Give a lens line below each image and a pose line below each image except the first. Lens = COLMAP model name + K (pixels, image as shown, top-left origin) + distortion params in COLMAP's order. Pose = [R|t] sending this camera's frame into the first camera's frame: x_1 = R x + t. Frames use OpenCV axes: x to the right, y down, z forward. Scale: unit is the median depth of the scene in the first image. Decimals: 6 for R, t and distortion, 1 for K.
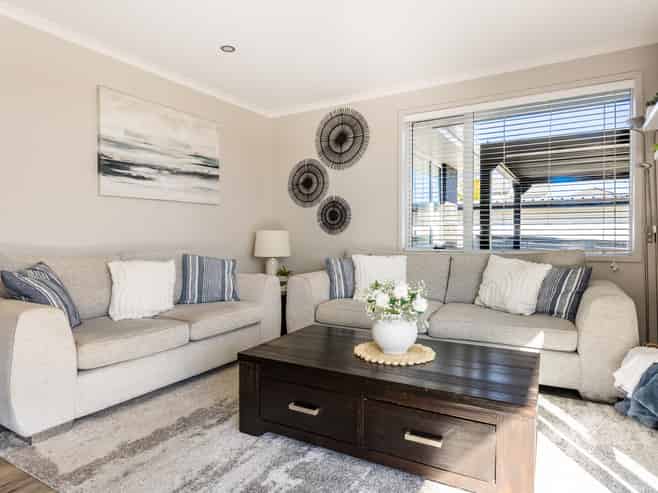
lens RADIAL K [[412.6, 0, 327.9], [0, 412.6, 237.6], [0, 0, 1]] dist [0.000706, 0.000161]
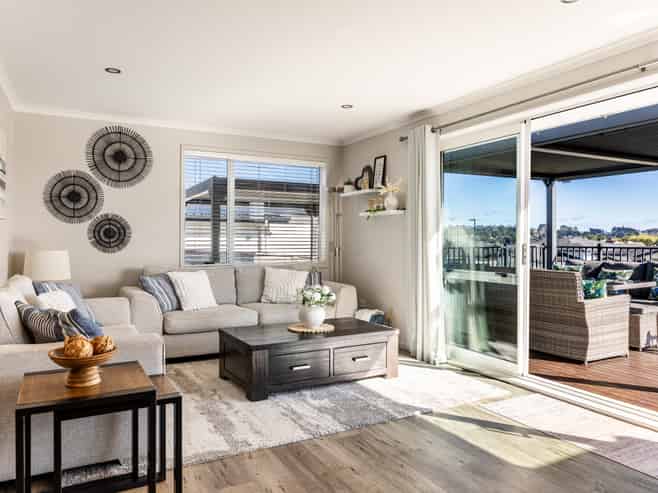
lens RADIAL K [[460.7, 0, 329.0], [0, 460.7, 246.5], [0, 0, 1]] dist [0.003365, 0.000639]
pose [[0.511628, -0.005445, 0.859190, -0.664574], [0.000488, 0.999982, 0.006047, -0.029008], [-0.859207, -0.002675, 0.511621, -0.005656]]
